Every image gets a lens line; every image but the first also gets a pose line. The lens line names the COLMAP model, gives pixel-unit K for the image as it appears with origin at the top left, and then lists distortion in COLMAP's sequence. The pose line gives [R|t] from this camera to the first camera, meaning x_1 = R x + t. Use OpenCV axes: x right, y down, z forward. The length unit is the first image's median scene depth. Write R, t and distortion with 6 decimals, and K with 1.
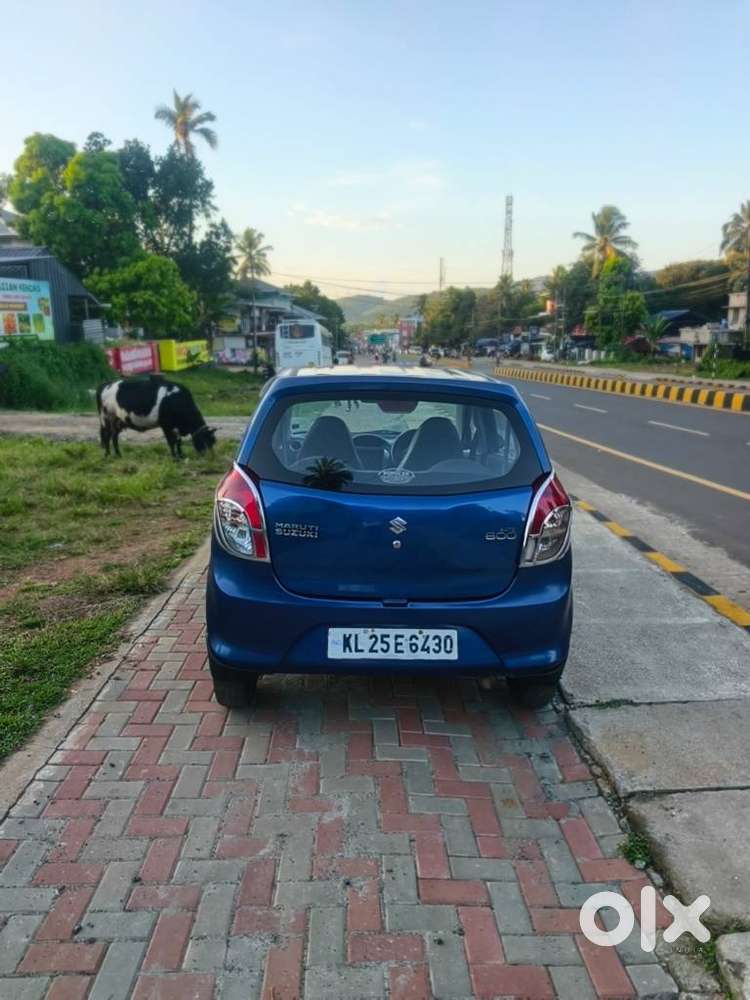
lens RADIAL K [[701.6, 0, 379.5], [0, 701.6, 501.1], [0, 0, 1]] dist [0.010320, -0.034942]
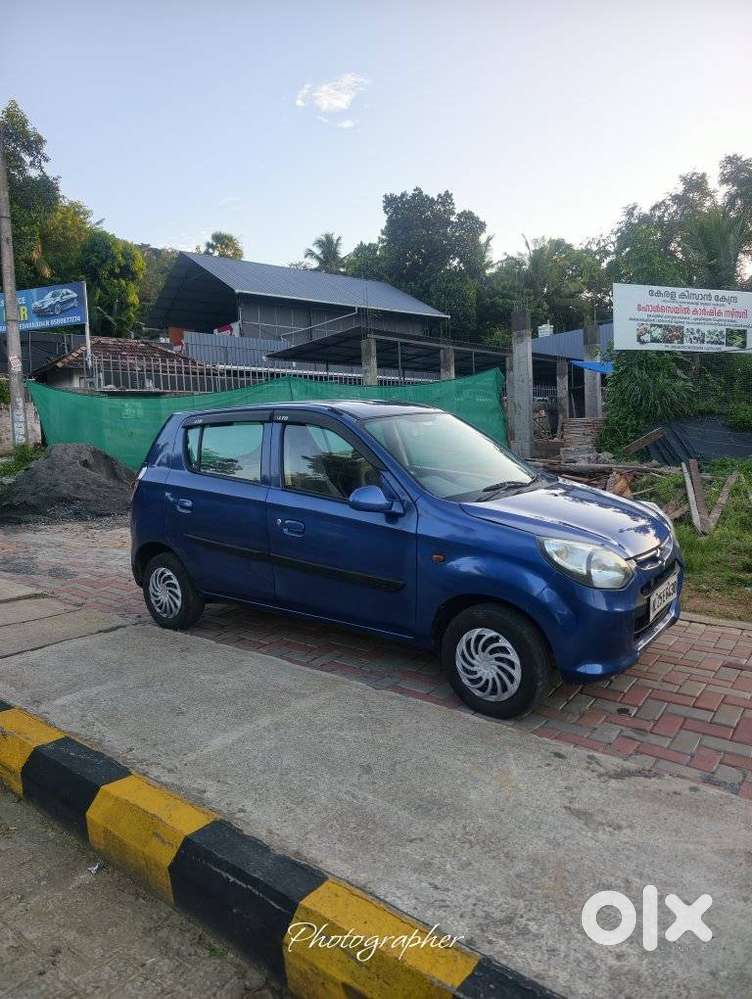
lens RADIAL K [[701.1, 0, 382.2], [0, 701.1, 502.4], [0, 0, 1]] dist [-0.002697, -0.011488]
pose [[-0.629608, 0.101526, -0.770251, 0.753067], [-0.139198, 0.960641, 0.240402, -0.277438], [0.764342, 0.258576, -0.590695, 1.550995]]
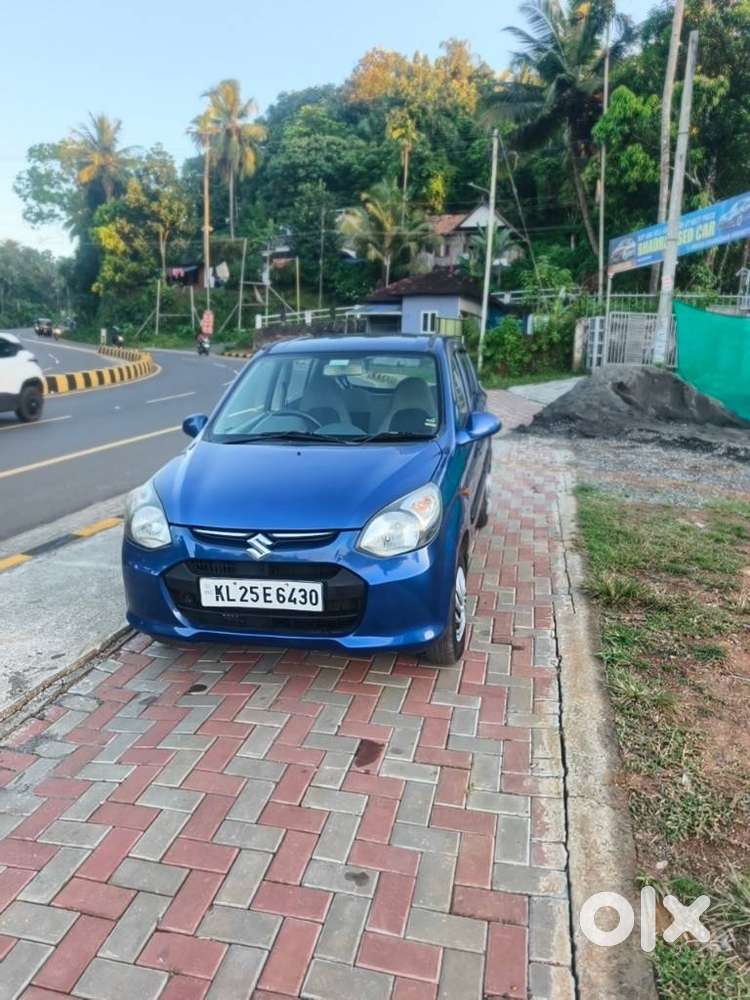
lens RADIAL K [[701.6, 0, 375.1], [0, 701.6, 496.4], [0, 0, 1]] dist [0.010320, -0.034942]
pose [[-0.966568, -0.063160, 0.248508, -0.273376], [0.044100, 0.913795, 0.403775, -0.360220], [-0.252588, 0.401236, -0.880460, 1.844579]]
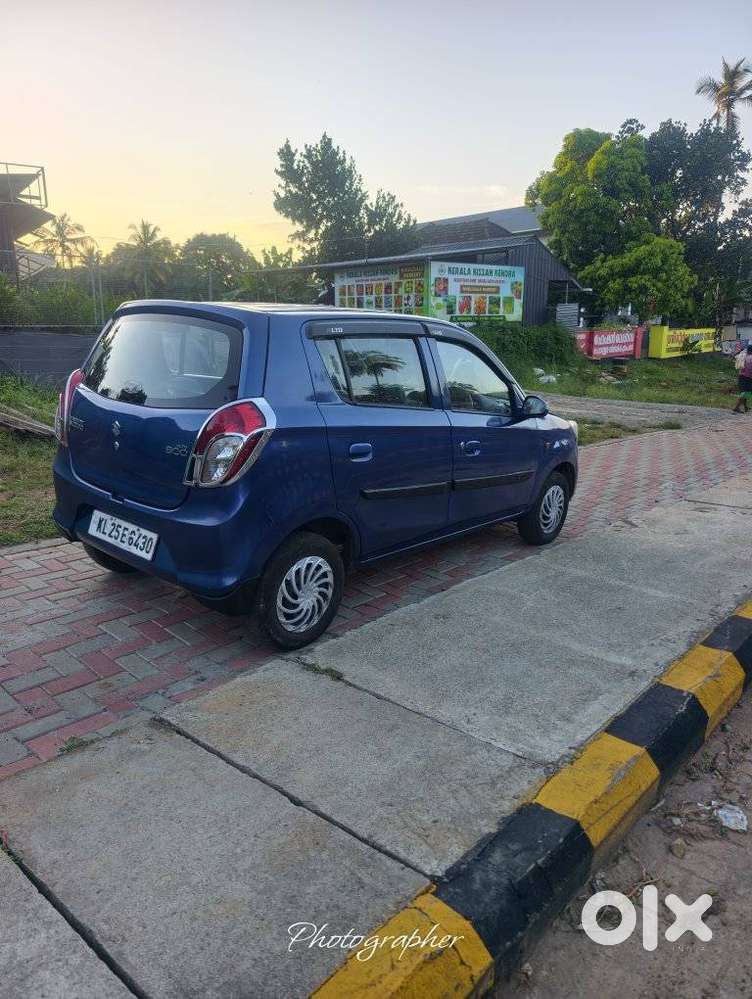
lens RADIAL K [[701.1, 0, 373.6], [0, 701.1, 500.0], [0, 0, 1]] dist [-0.002697, -0.011488]
pose [[0.738044, 0.178958, -0.650589, 0.643938], [-0.171240, 0.982298, 0.075942, -0.005639], [0.652662, 0.055358, 0.755624, 0.241335]]
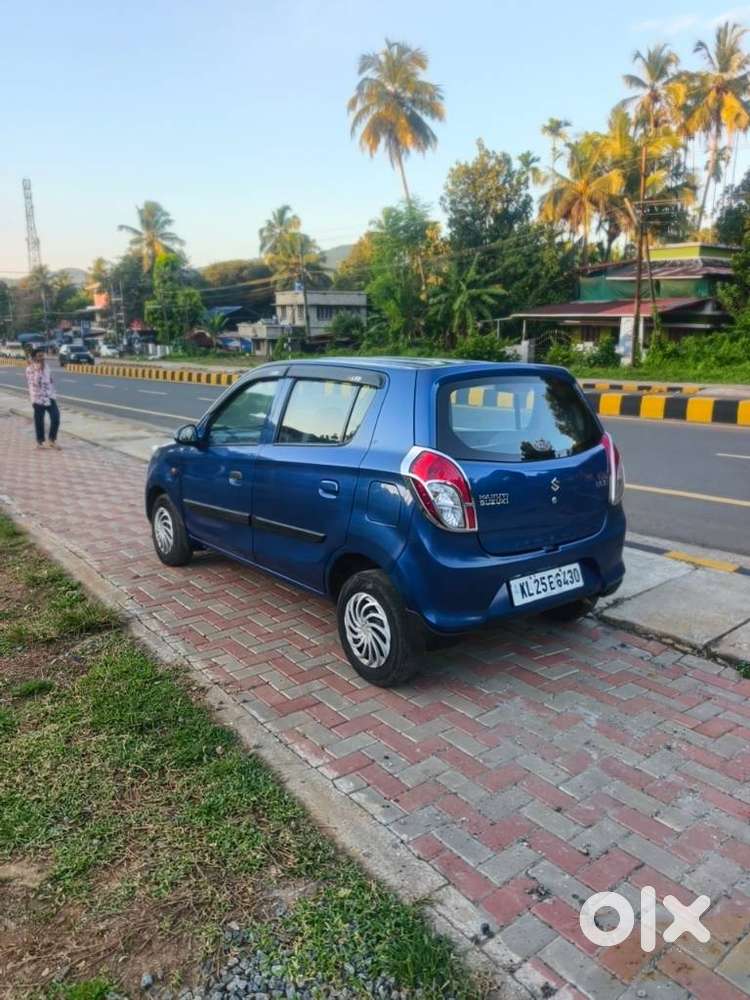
lens RADIAL K [[701.6, 0, 385.9], [0, 701.6, 491.4], [0, 0, 1]] dist [0.010320, -0.034942]
pose [[0.811796, -0.129844, 0.569322, -0.532843], [0.133418, 0.990419, 0.035641, -0.021204], [-0.568495, 0.047025, 0.821342, 0.093689]]
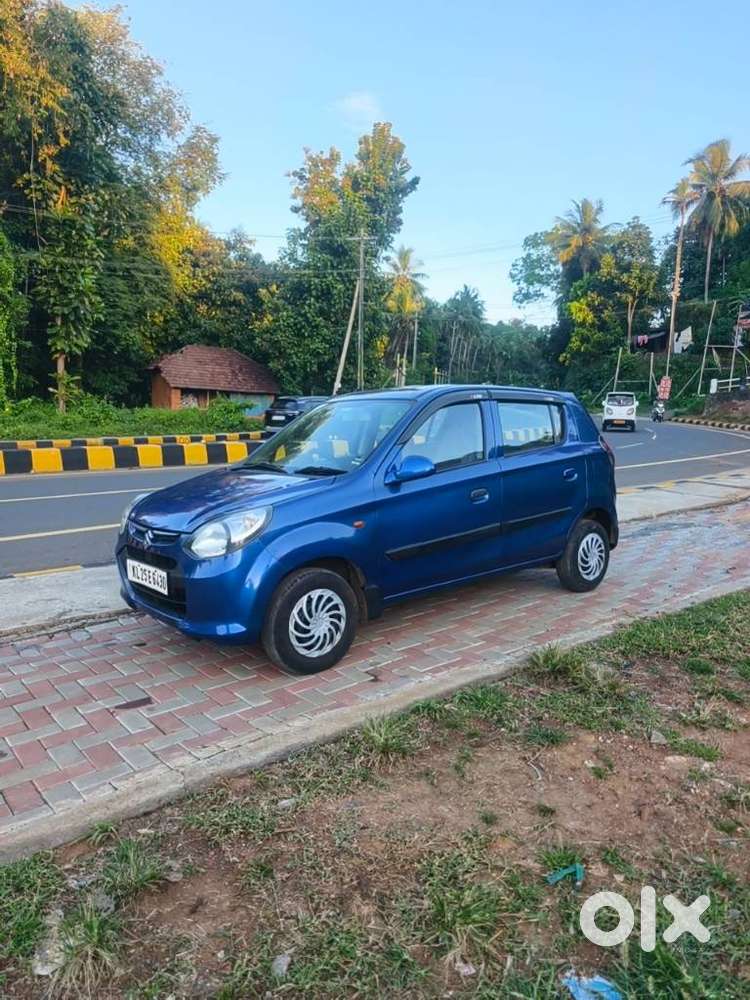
lens RADIAL K [[701.6, 0, 382.5], [0, 701.6, 497.2], [0, 0, 1]] dist [0.010320, -0.034942]
pose [[-0.612580, -0.108380, 0.782943, -0.830632], [0.153511, 0.955380, 0.252358, -0.288164], [-0.775358, 0.274779, -0.568608, 1.587044]]
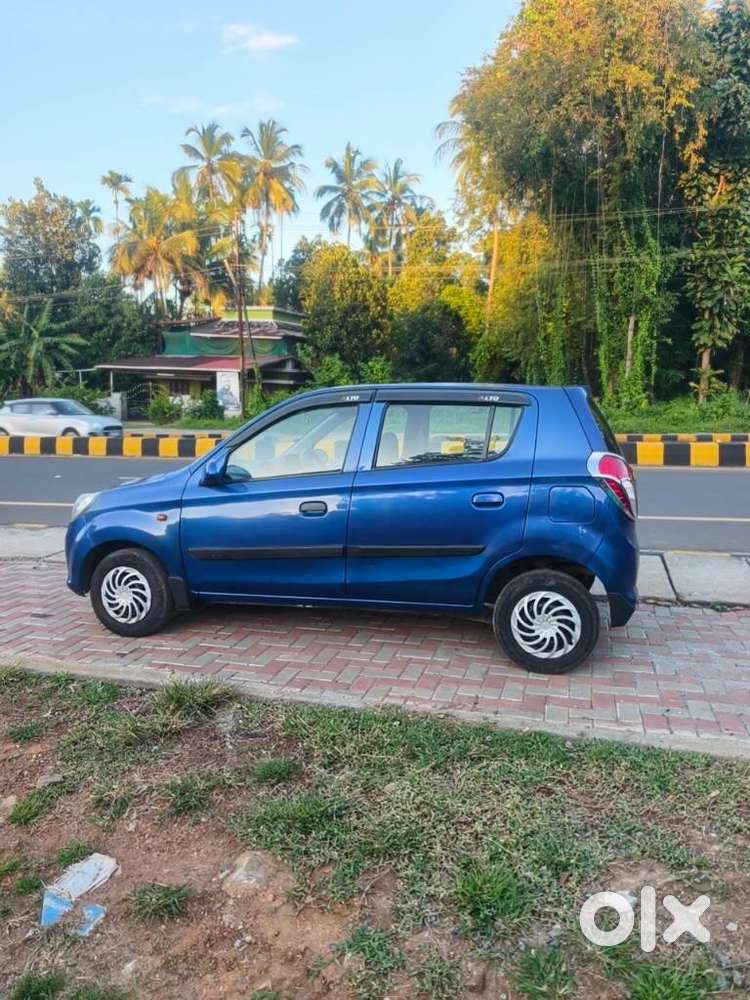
lens RADIAL K [[701.6, 0, 392.0], [0, 701.6, 498.5], [0, 0, 1]] dist [0.010320, -0.034942]
pose [[0.307339, -0.137834, 0.941565, -0.934899], [0.201166, 0.976504, 0.077285, -0.091612], [-0.930094, 0.165658, 0.327845, 0.581421]]
